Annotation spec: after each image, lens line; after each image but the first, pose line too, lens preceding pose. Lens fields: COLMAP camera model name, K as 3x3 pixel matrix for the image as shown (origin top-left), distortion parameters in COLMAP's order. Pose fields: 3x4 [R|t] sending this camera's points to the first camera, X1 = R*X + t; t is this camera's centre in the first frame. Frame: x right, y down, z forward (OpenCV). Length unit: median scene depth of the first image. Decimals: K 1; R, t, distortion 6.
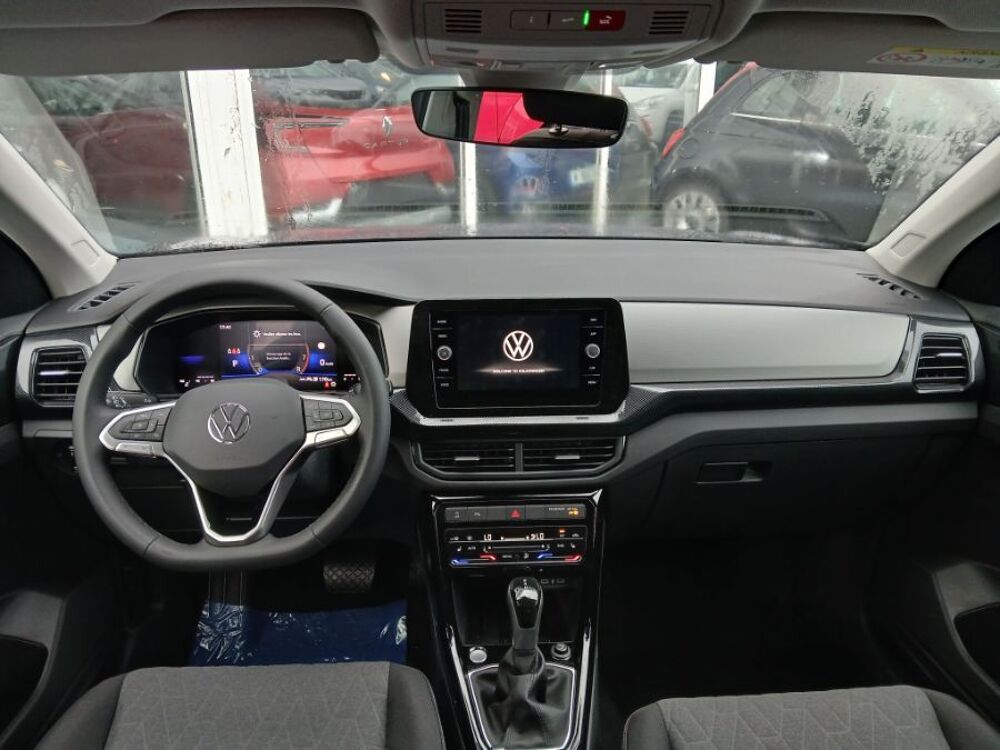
lens RADIAL K [[758.4, 0, 500.0], [0, 758.4, 375.0], [0, 0, 1]] dist [0.088212, -0.131377]
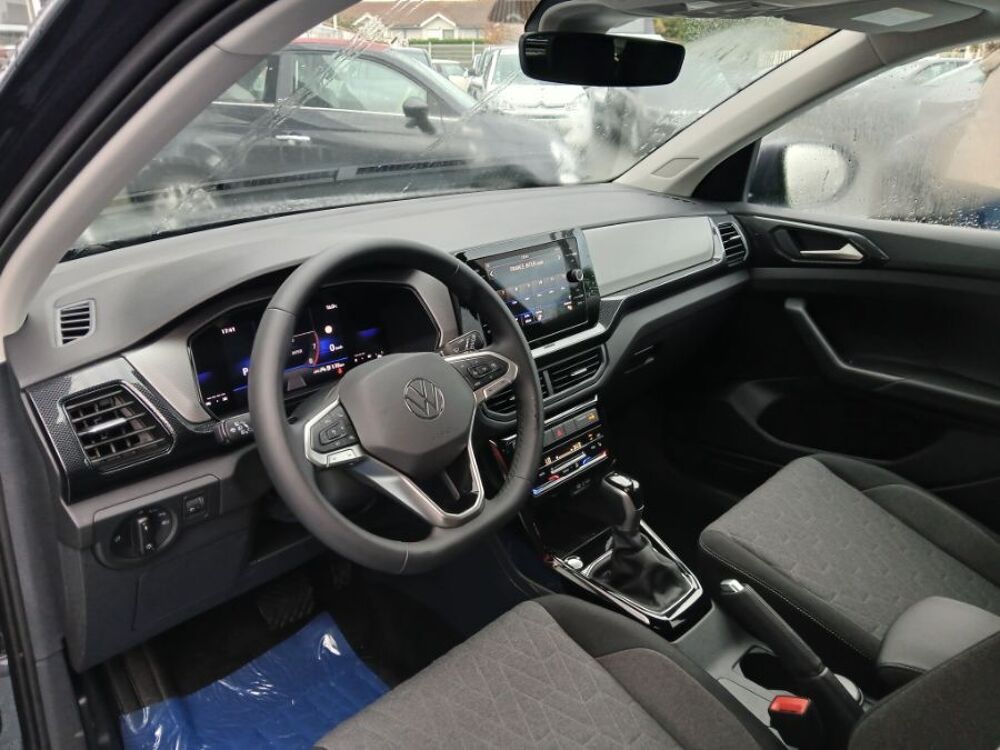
lens RADIAL K [[755.0, 0, 500.0], [0, 755.0, 375.0], [0, 0, 1]] dist [0.054669, -0.085158]
pose [[0.749674, -0.253125, 0.611488, -0.688072], [0.245377, 0.964421, 0.098393, -0.026635], [-0.614638, 0.076283, 0.785113, 0.186955]]
